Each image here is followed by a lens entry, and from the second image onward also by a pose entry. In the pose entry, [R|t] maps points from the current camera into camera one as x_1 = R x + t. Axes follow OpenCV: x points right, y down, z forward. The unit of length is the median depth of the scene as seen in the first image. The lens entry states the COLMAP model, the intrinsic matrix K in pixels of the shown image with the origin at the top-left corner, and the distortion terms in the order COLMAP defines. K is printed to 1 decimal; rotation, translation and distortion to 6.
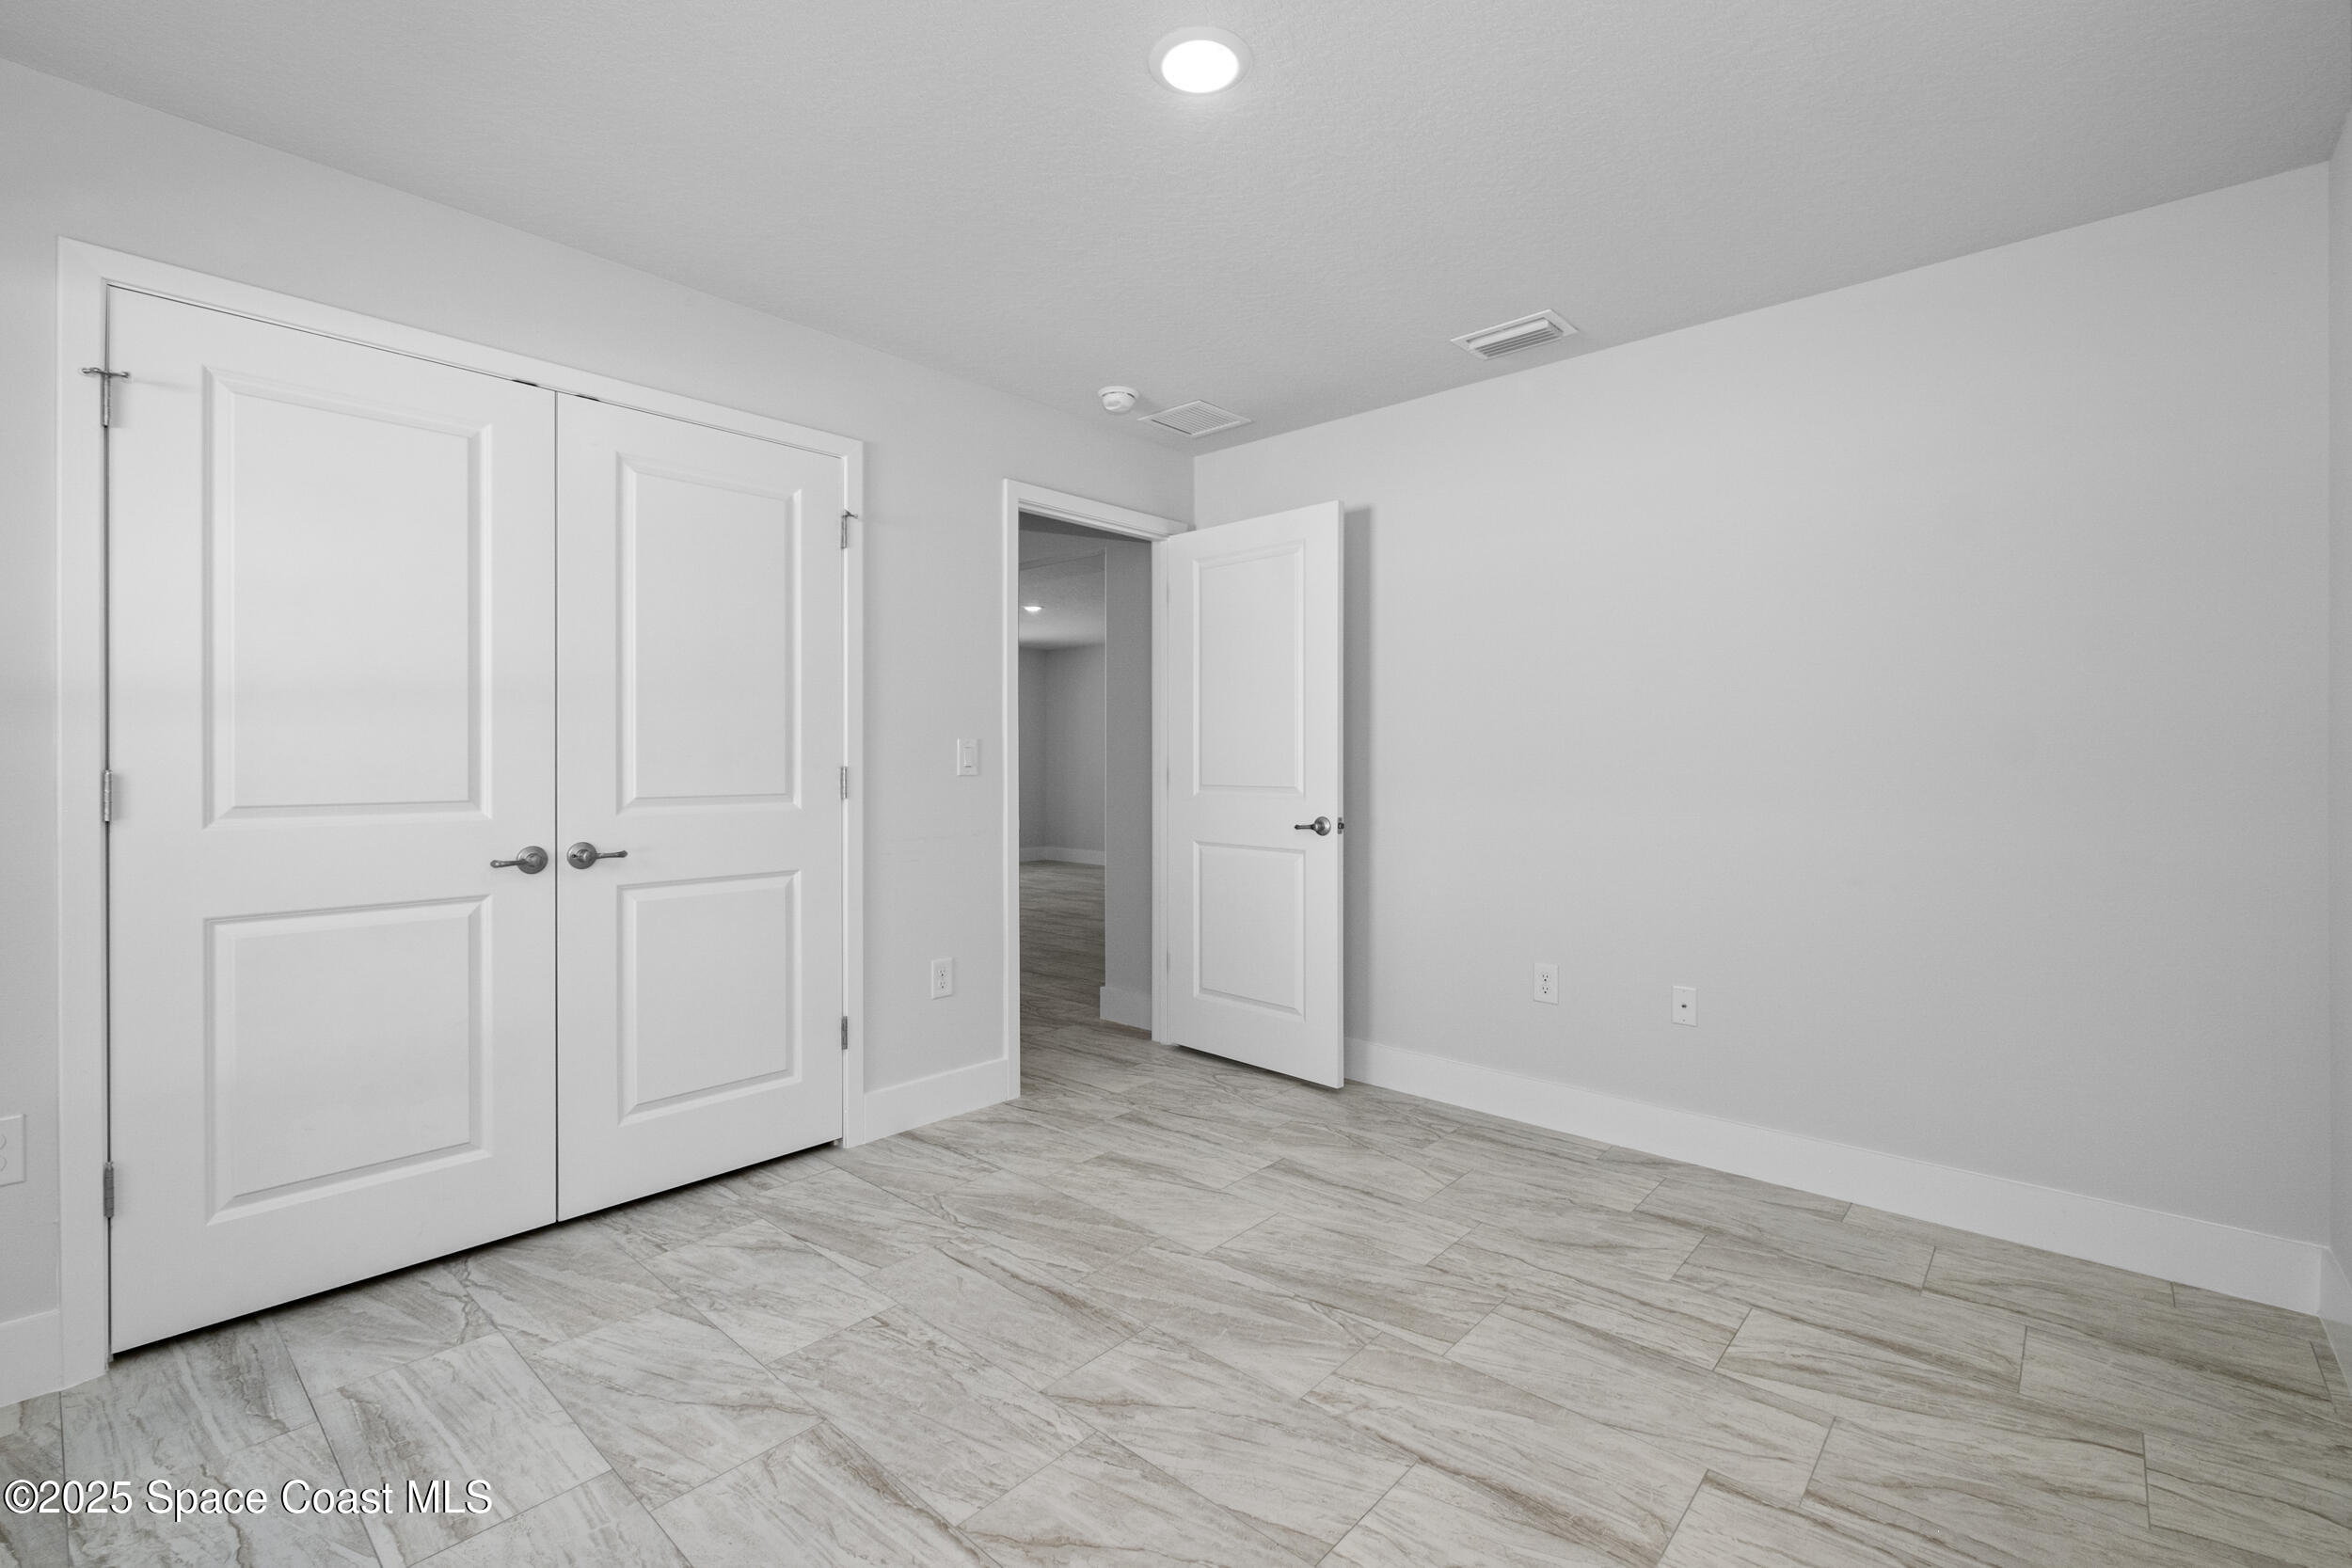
lens RADIAL K [[1042.4, 0, 1175.3], [0, 1042.4, 760.3], [0, 0, 1]] dist [-0.000871, -0.000669]
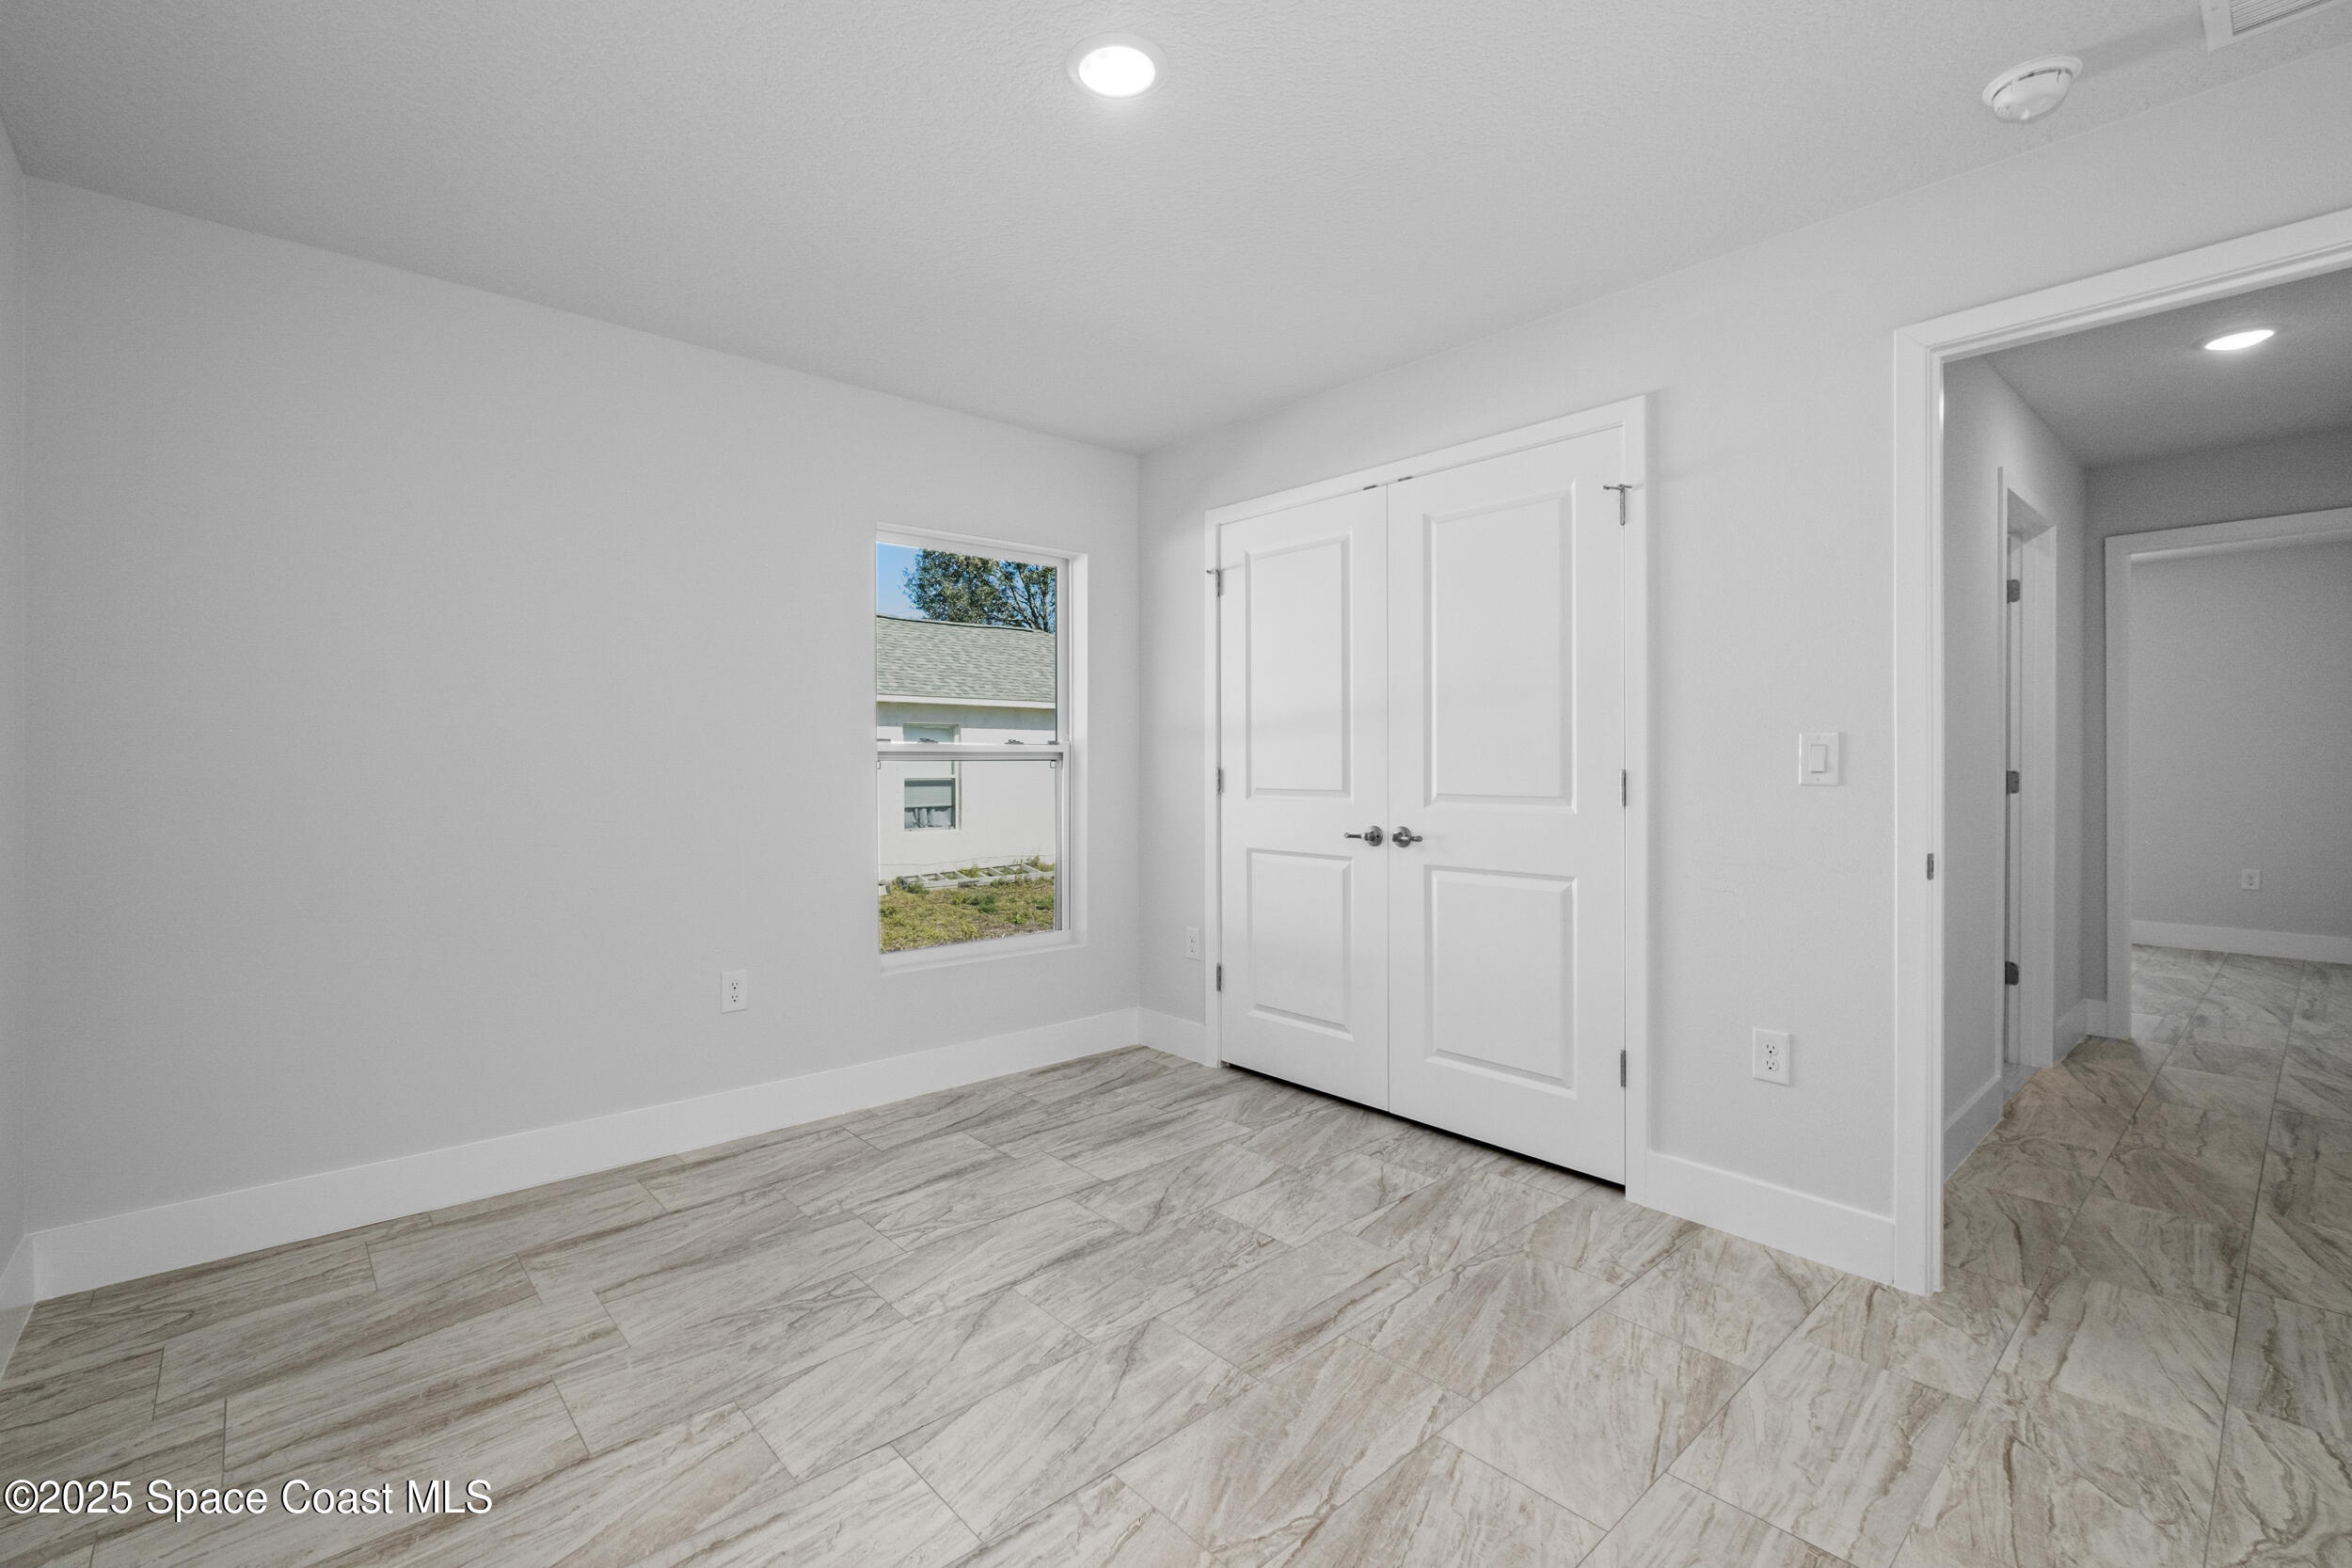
lens RADIAL K [[1020.4, 0, 1116.2], [0, 1020.4, 763.4], [0, 0, 1]] dist [-0.002366, -0.000949]
pose [[-0.142727, -0.000779, -0.989762, 0.738878], [-0.001132, 0.999999, -0.000624, 0.001955], [0.989761, 0.001031, -0.142728, 0.843932]]
